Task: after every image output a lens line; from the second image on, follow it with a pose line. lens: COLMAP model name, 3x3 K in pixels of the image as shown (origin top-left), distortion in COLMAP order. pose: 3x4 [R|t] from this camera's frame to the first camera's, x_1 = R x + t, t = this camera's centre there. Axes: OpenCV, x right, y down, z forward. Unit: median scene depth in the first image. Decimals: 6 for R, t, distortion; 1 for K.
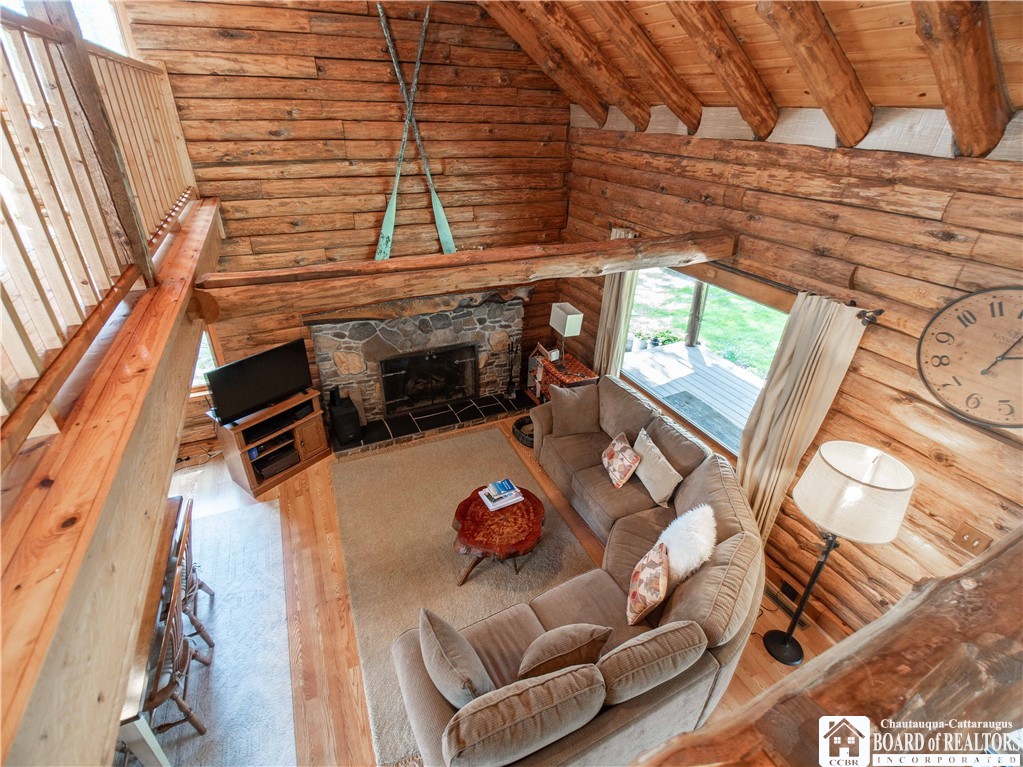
lens RADIAL K [[481.7, 0, 507.2], [0, 481.7, 372.6], [0, 0, 1]] dist [-0.001243, -0.000193]
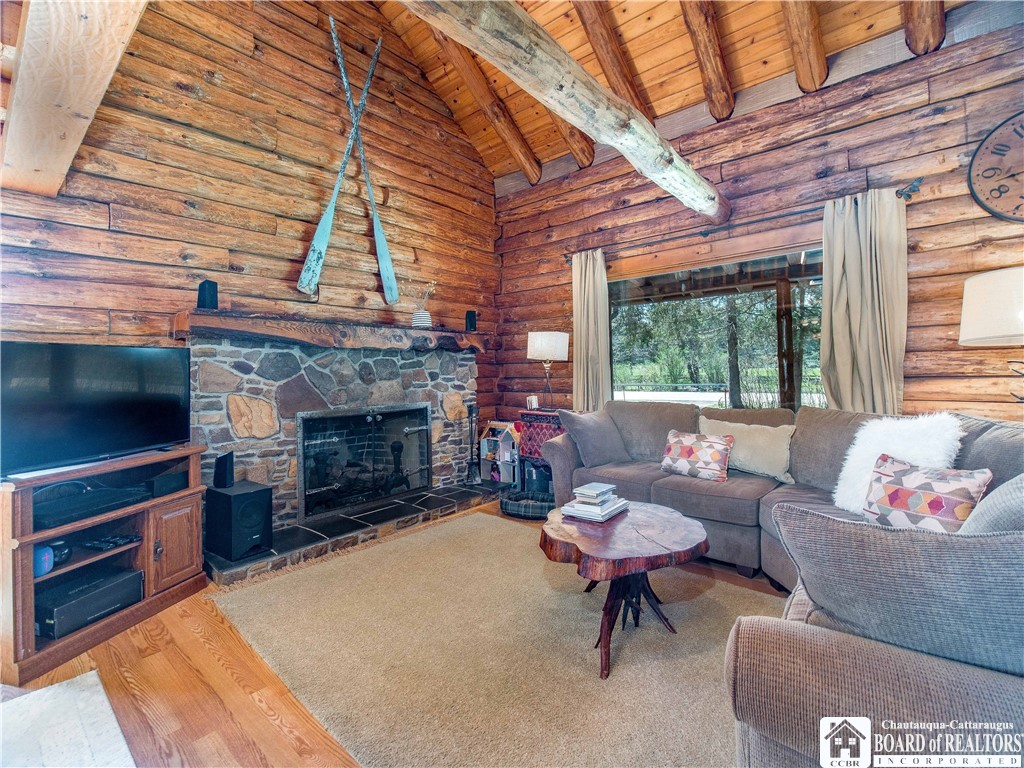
lens RADIAL K [[465.5, 0, 516.1], [0, 465.5, 363.5], [0, 0, 1]] dist [0.002221, -0.006893]
pose [[0.908828, -0.029702, 0.416112, -0.271743], [0.230025, 0.867807, -0.440453, 0.265023], [-0.348023, 0.496012, 0.795520, 0.379558]]
